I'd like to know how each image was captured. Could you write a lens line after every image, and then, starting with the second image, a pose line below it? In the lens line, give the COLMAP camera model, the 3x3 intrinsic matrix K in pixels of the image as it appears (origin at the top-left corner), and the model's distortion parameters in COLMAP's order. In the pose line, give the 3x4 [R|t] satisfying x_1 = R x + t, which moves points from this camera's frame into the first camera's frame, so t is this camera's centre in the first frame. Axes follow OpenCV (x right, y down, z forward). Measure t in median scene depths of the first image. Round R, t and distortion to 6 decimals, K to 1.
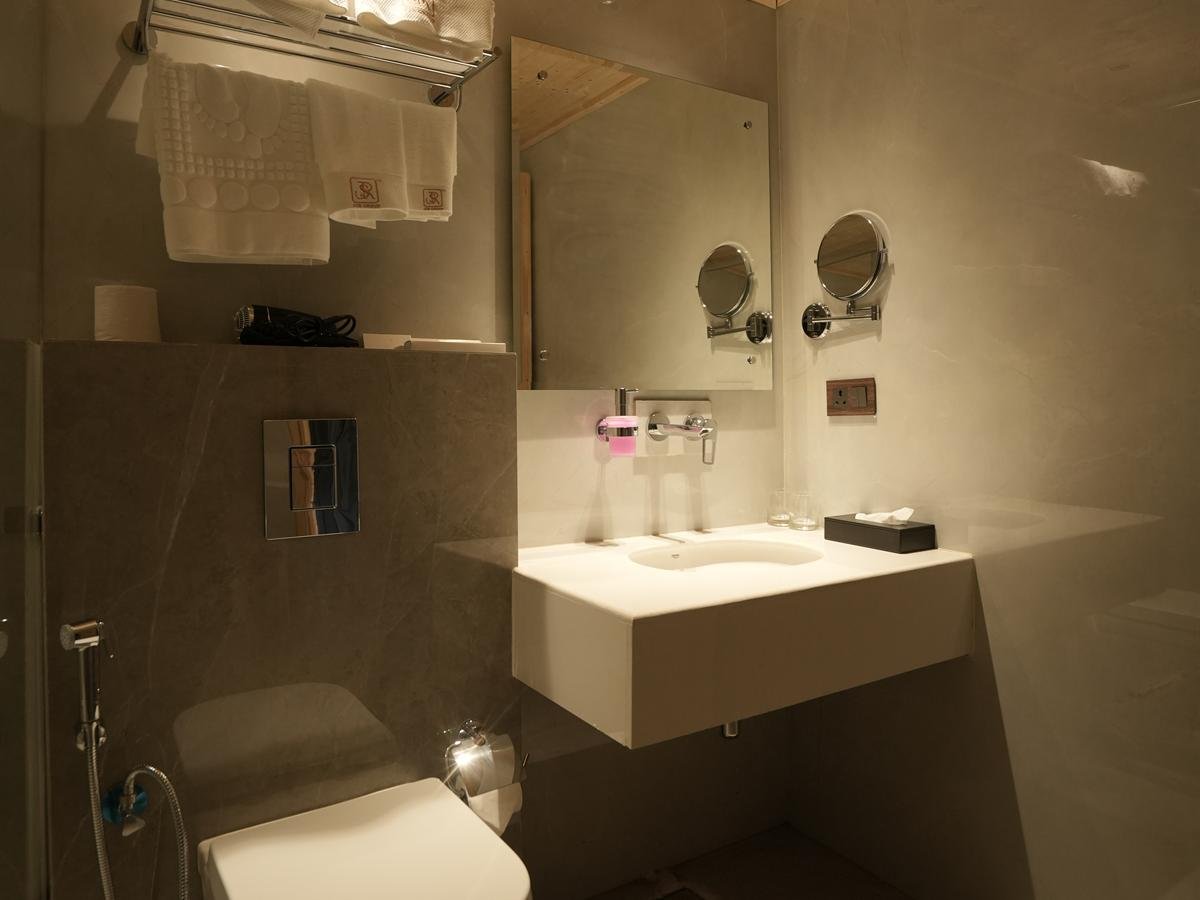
lens RADIAL K [[832.9, 0, 599.3], [0, 832.9, 449.9], [0, 0, 1]] dist [-0.060211, 0.021092]
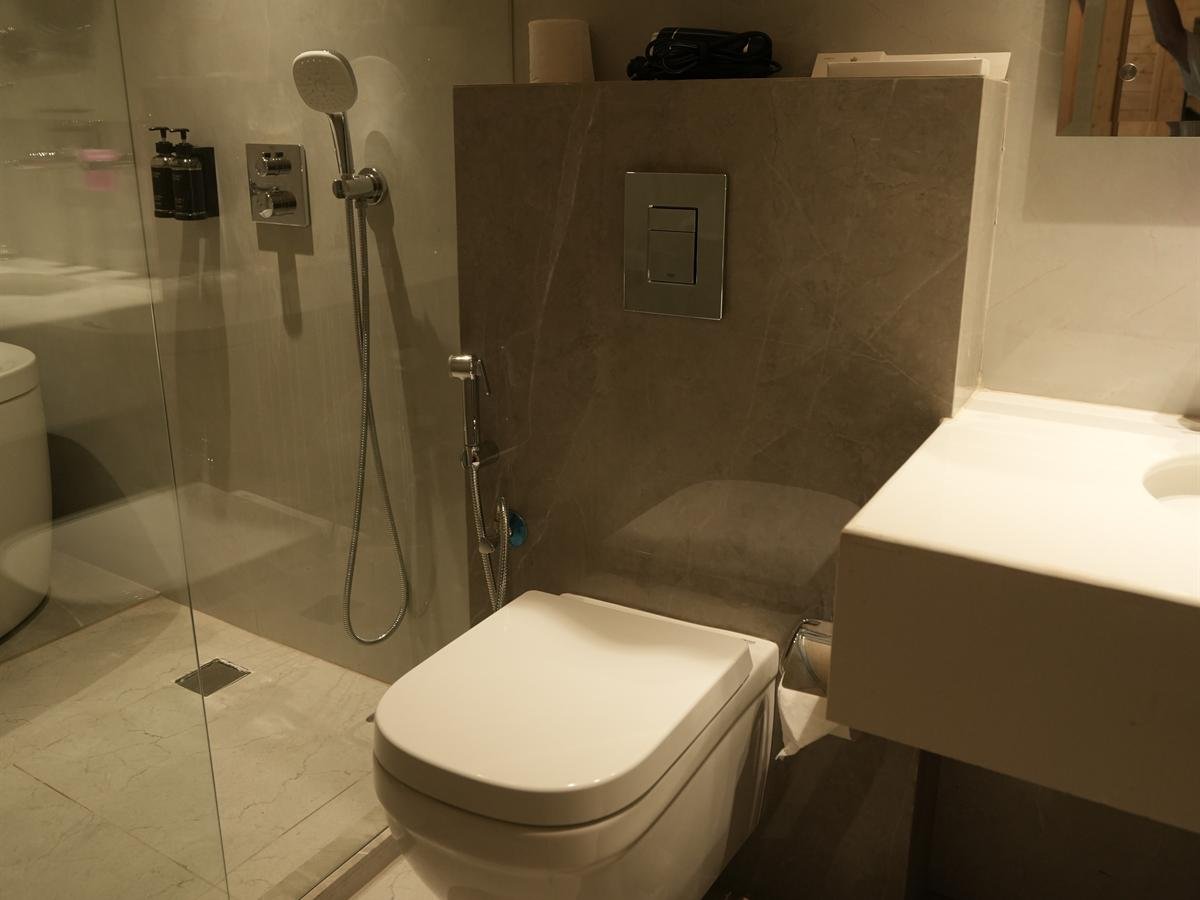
lens RADIAL K [[1013.9, 0, 600.6], [0, 1013.9, 440.0], [0, 0, 1]] dist [-0.012005, -0.003616]
pose [[0.441675, 0.266108, -0.856802, 0.499656], [-0.058865, 0.961537, 0.268293, -0.043315], [0.895242, -0.068062, 0.440352, 0.426686]]
